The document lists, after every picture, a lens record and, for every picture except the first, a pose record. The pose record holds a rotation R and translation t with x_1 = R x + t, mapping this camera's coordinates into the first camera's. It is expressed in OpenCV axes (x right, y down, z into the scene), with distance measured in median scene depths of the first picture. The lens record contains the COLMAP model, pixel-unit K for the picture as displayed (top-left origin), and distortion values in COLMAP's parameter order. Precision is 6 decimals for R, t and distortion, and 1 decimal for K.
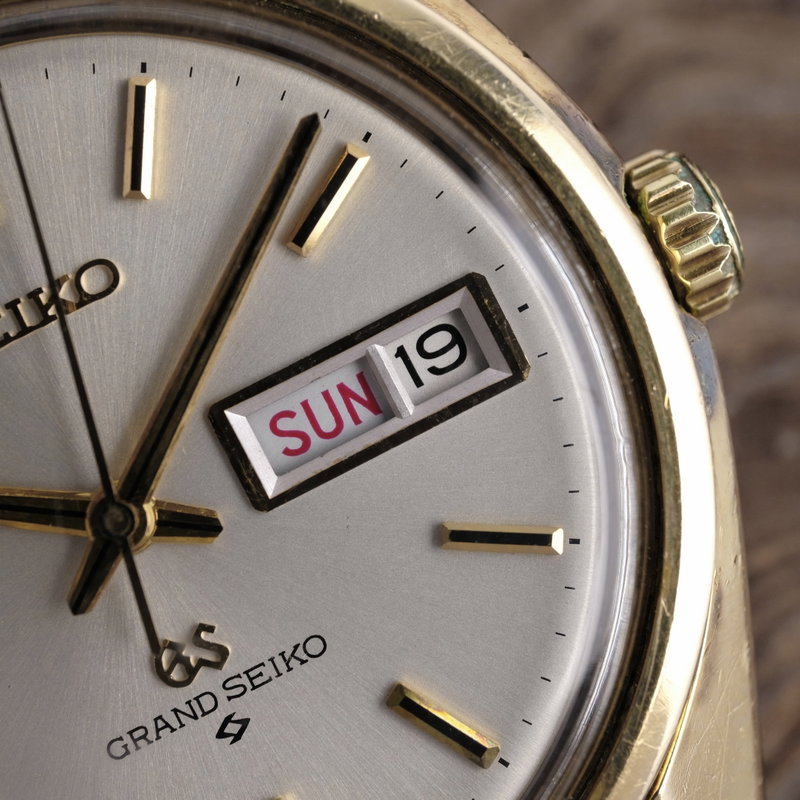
lens RADIAL K [[1932.3, 0, 400.0], [0, 1932.3, 400.0], [0, 0, 1]] dist [-0.017083, 0.258388]
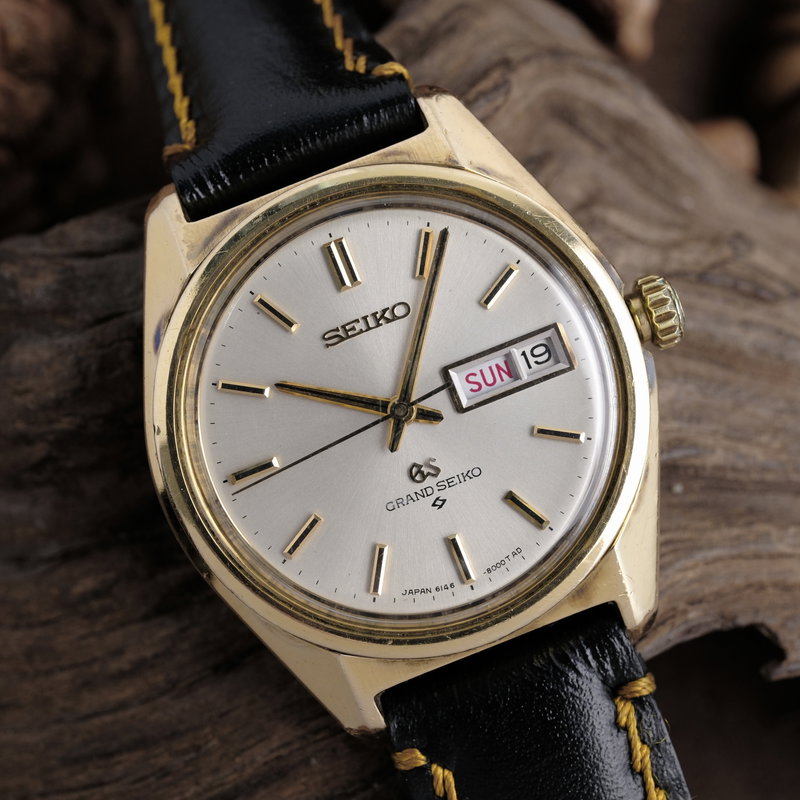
lens RADIAL K [[1539.6, 0, 400.0], [0, 1539.6, 400.0], [0, 0, 1]] dist [-0.011790, 0.163035]
pose [[0.995148, 0.095719, -0.022779, -0.103319], [-0.096187, 0.995153, -0.020436, 0.087183], [0.020712, 0.022528, 0.999532, -0.904996]]
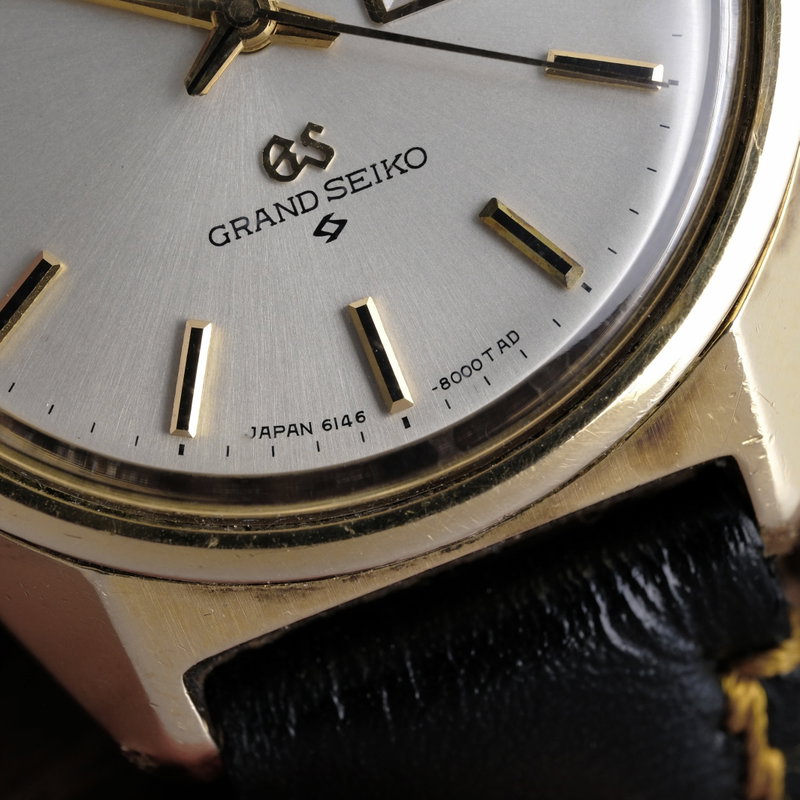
lens RADIAL K [[1932.3, 0, 400.0], [0, 1932.3, 400.0], [0, 0, 1]] dist [-0.017083, 0.258388]
pose [[0.994944, 0.095131, -0.032208, -0.006486], [-0.096369, 0.994568, -0.039333, 0.300245], [0.028291, 0.042238, 0.998707, -0.037893]]
